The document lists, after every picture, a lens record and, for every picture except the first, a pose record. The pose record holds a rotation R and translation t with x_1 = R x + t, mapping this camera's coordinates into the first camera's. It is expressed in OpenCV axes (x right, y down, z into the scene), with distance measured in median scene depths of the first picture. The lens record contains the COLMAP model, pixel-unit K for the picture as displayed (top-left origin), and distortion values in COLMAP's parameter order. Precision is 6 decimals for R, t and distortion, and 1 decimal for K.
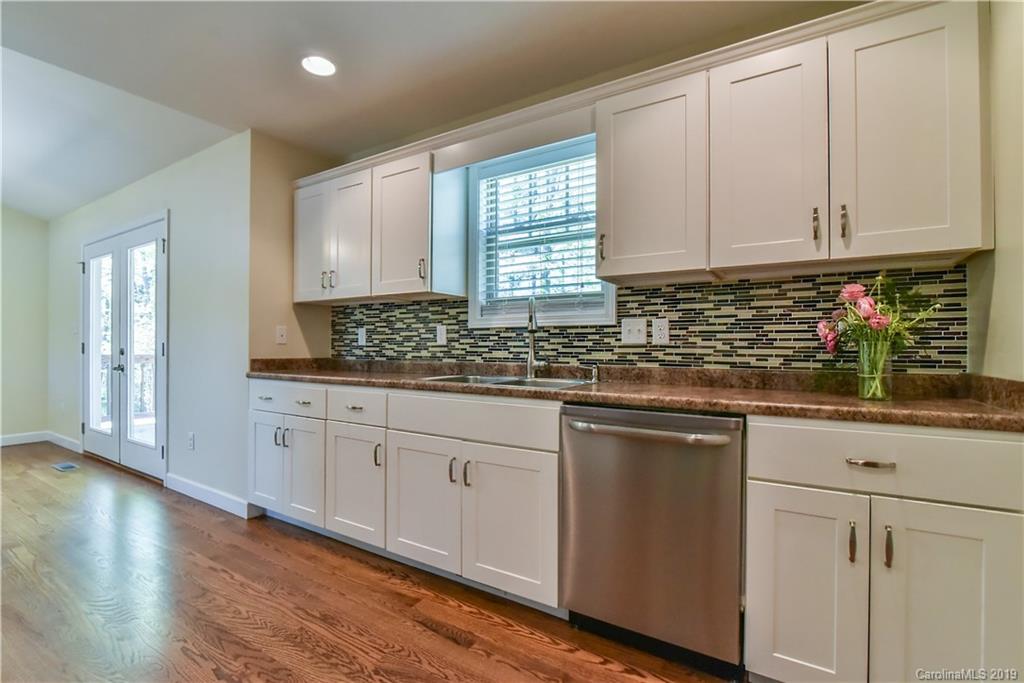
lens RADIAL K [[482.2, 0, 512.0], [0, 482.2, 341.5], [0, 0, 1]] dist [-0.014538, -0.000245]
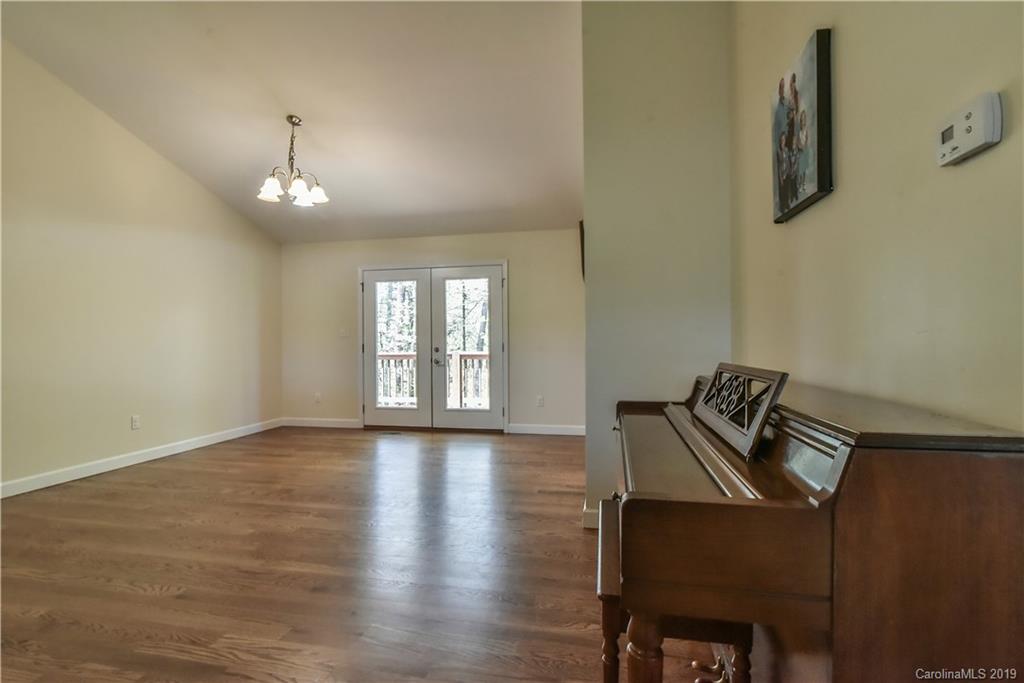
lens RADIAL K [[482.2, 0, 512.0], [0, 482.2, 341.5], [0, 0, 1]] dist [-0.014538, -0.000245]
pose [[0.927524, -0.001943, 0.373758, -1.696839], [0.003882, 0.999983, -0.004435, 0.005580], [-0.373743, 0.005565, 0.927516, -0.657031]]
